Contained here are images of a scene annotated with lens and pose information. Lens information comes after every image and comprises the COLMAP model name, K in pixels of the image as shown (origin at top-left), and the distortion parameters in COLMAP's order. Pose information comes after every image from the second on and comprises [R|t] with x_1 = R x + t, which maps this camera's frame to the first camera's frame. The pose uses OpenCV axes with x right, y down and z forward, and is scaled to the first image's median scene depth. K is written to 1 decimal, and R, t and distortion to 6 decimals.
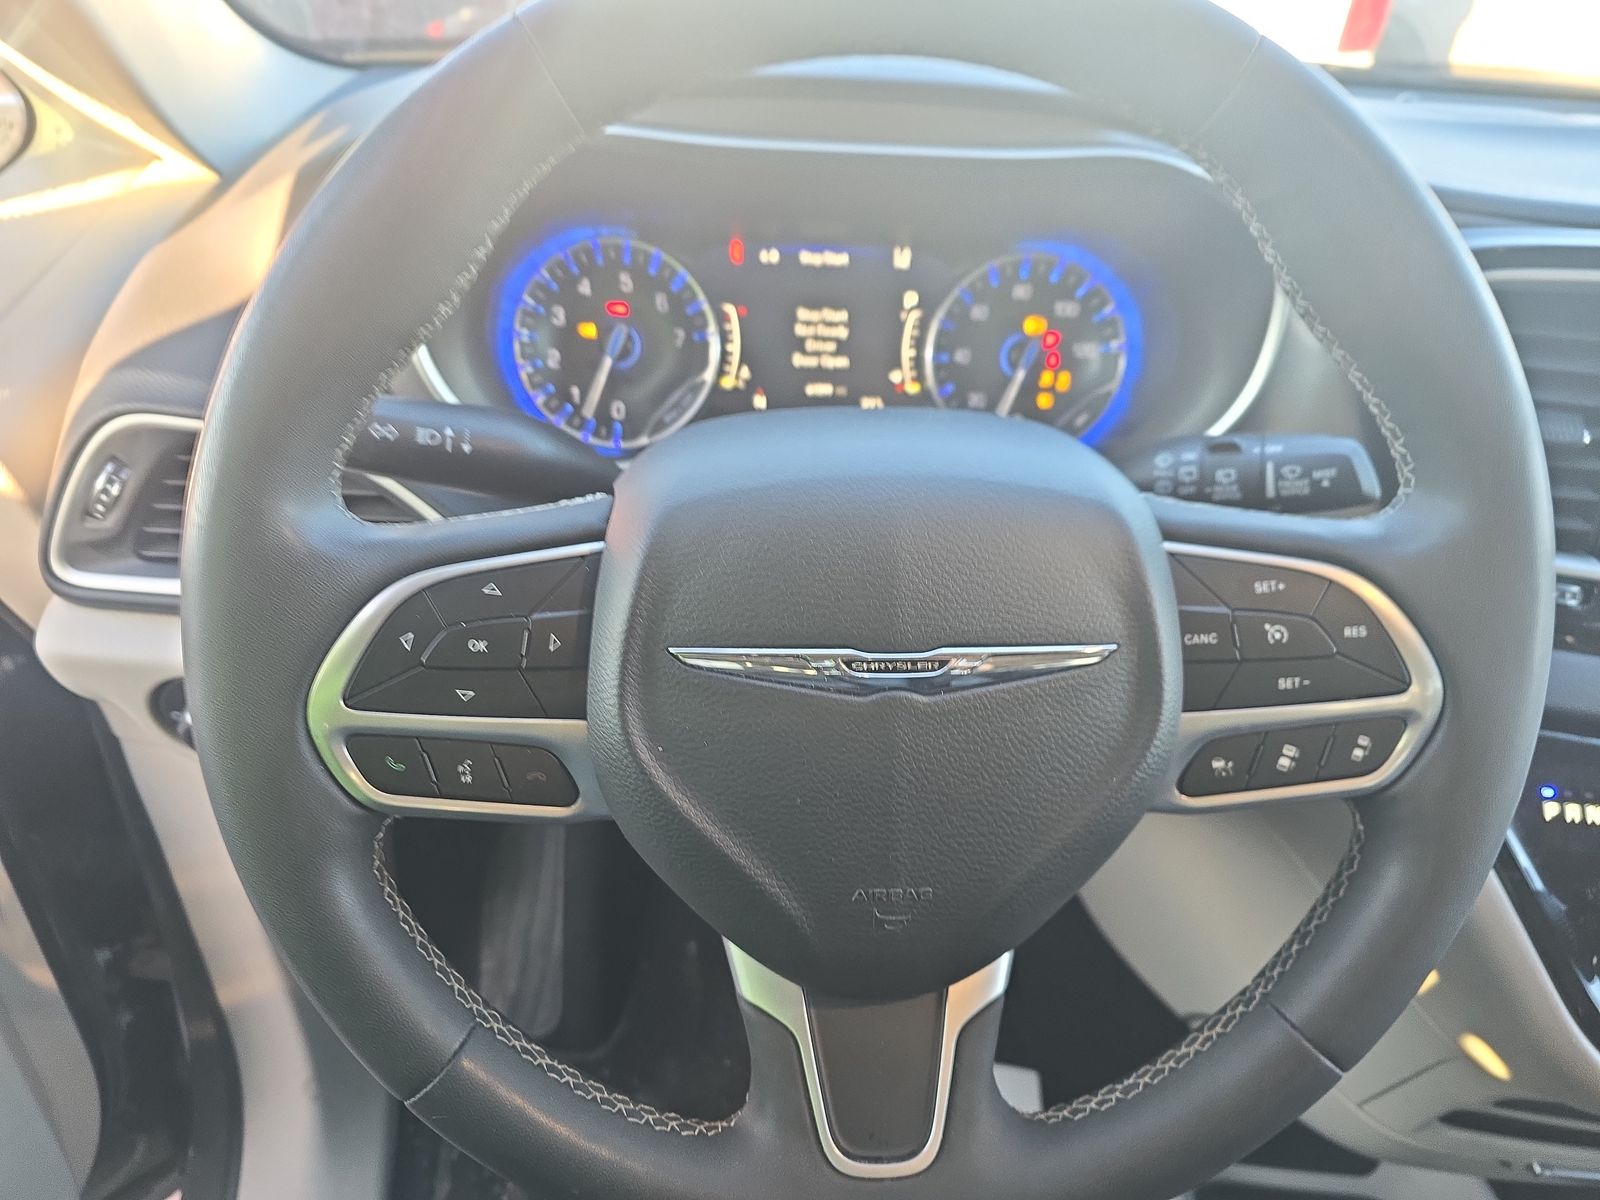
lens RADIAL K [[1098.4, 0, 801.3], [0, 1098.4, 608.9], [0, 0, 1]] dist [-0.002082, 0.003457]
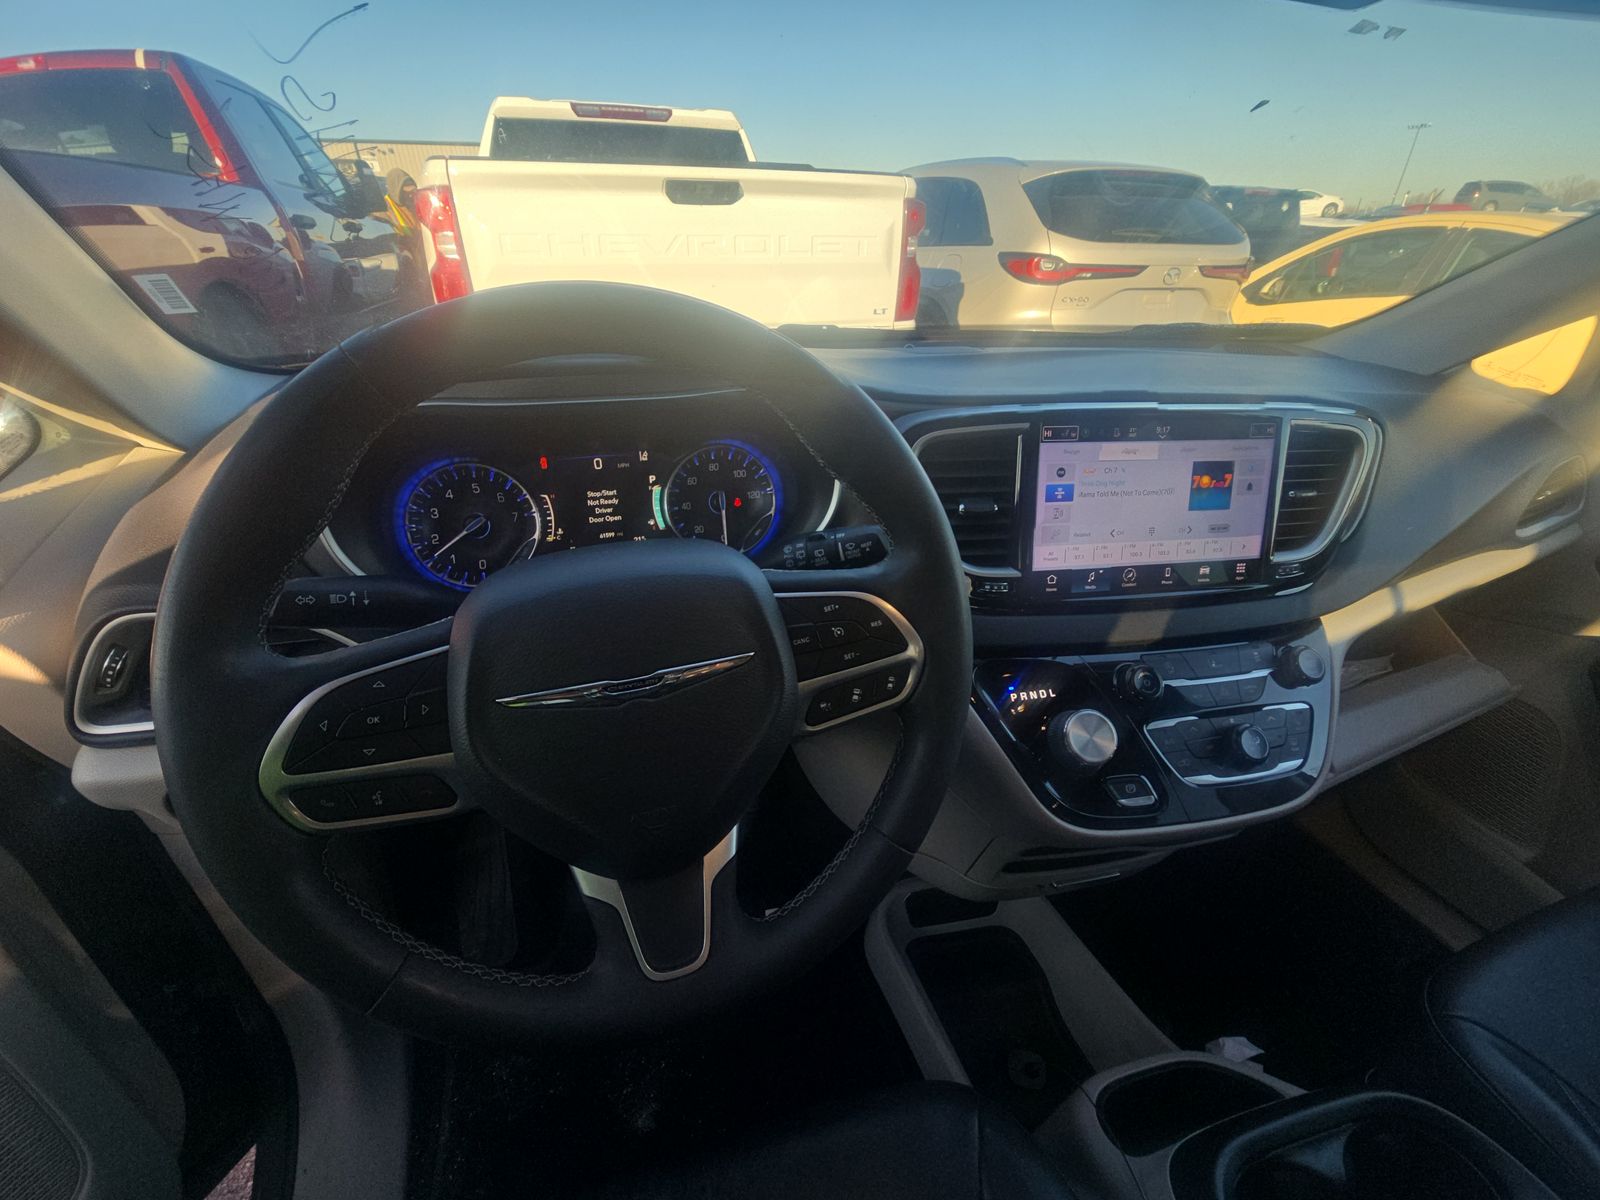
lens RADIAL K [[648.4, 0, 798.8], [0, 648.4, 611.4], [0, 0, 1]] dist [-0.011085, -0.000661]
pose [[0.960272, -0.160100, 0.228571, 0.074521], [0.173961, 0.983869, -0.041706, 0.015090], [-0.218207, 0.079811, 0.972633, -0.053985]]
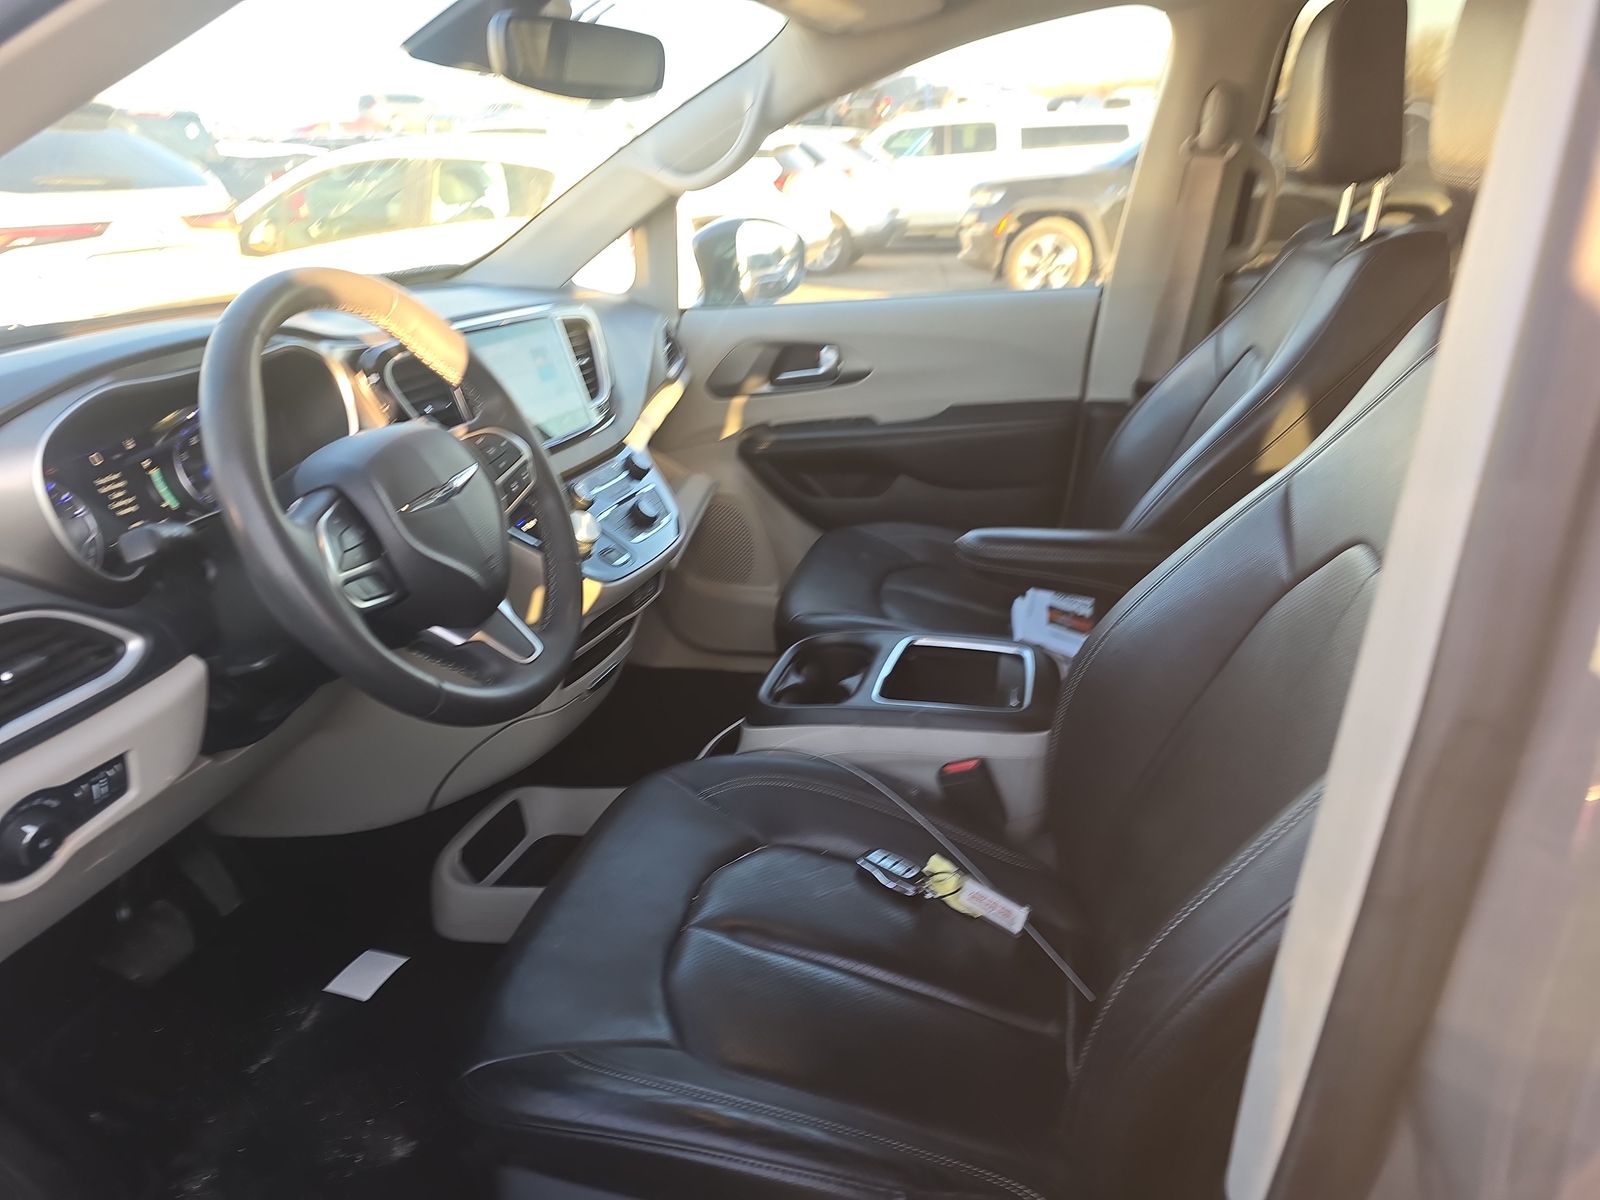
lens RADIAL K [[1077.4, 0, 781.4], [0, 1077.4, 648.9], [0, 0, 1]] dist [0.035576, -0.016176]
pose [[0.226579, -0.435595, 0.871159, -1.490667], [0.571755, 0.783581, 0.243097, 0.120006], [-0.788516, 0.443009, 0.426597, -0.460919]]
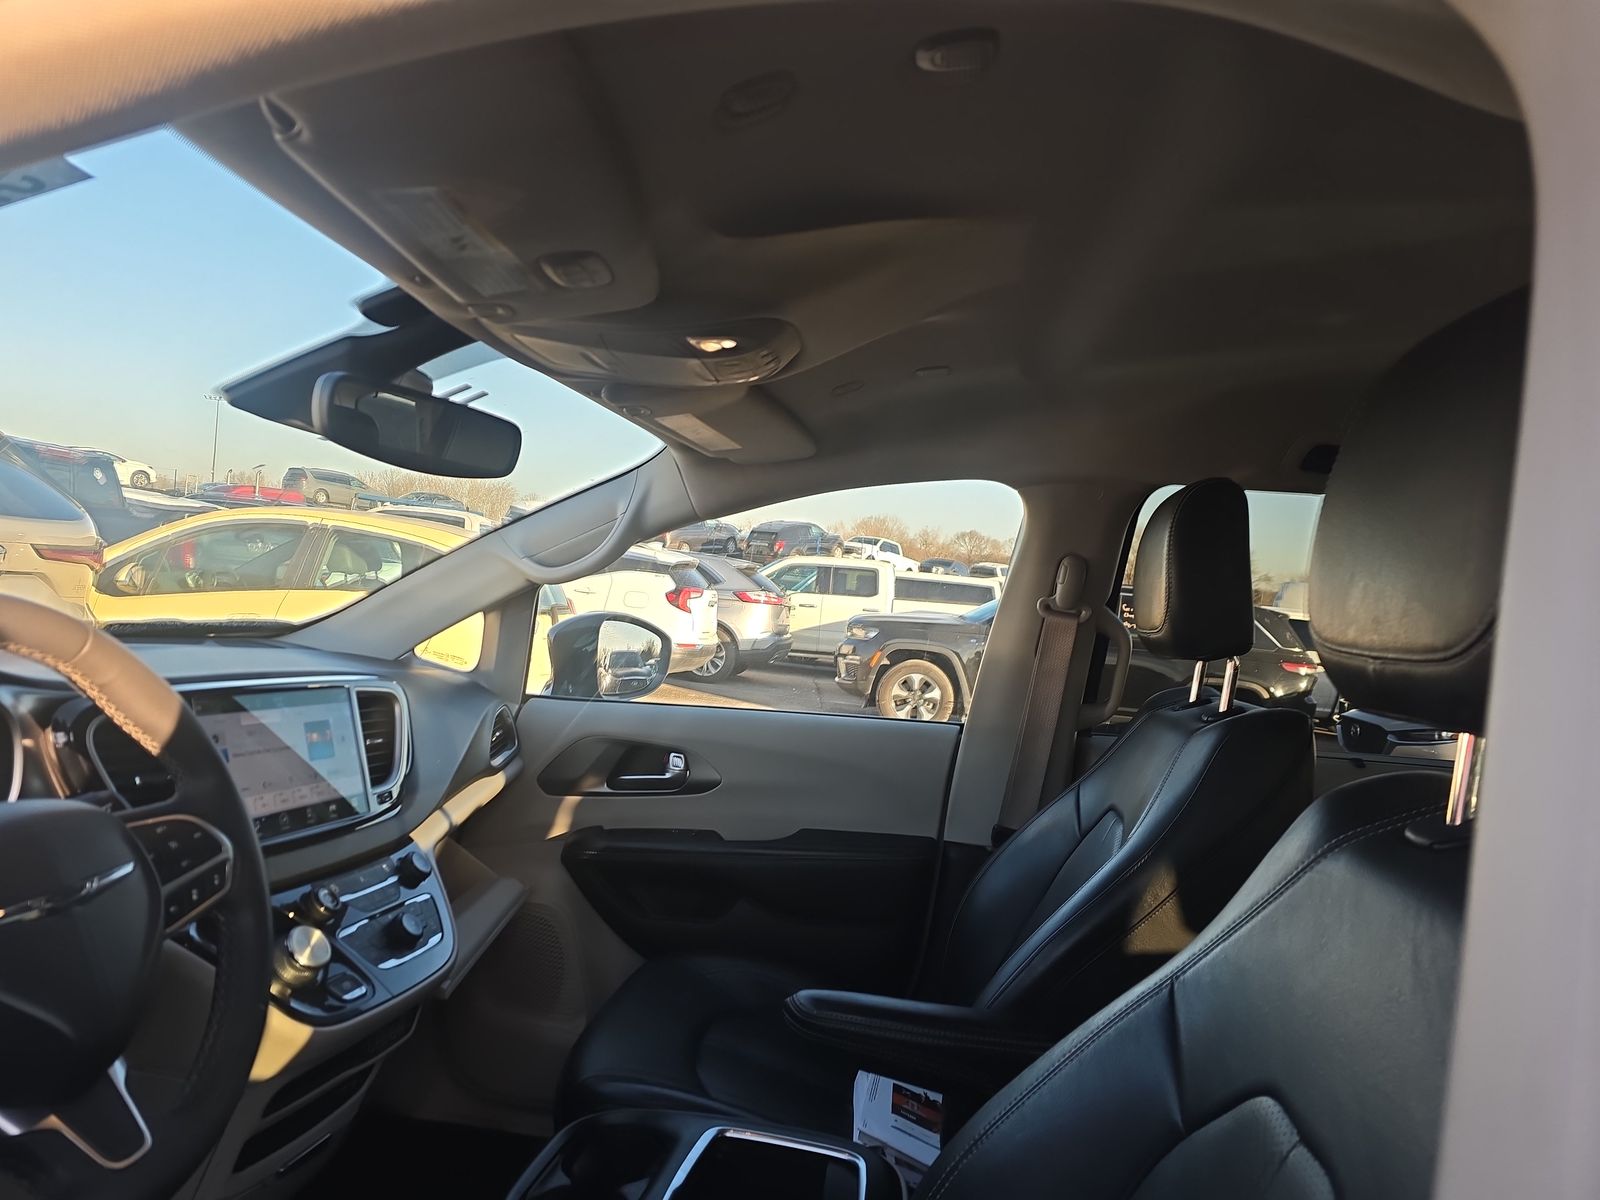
lens RADIAL K [[1077.4, 0, 802.7], [0, 1077.4, 598.8], [0, 0, 1]] dist [0.035576, -0.016176]
pose [[0.123430, -0.027665, 0.991968, -1.107982], [0.468803, 0.882659, -0.033717, 0.174029], [-0.874636, 0.469199, 0.121916, -0.467883]]
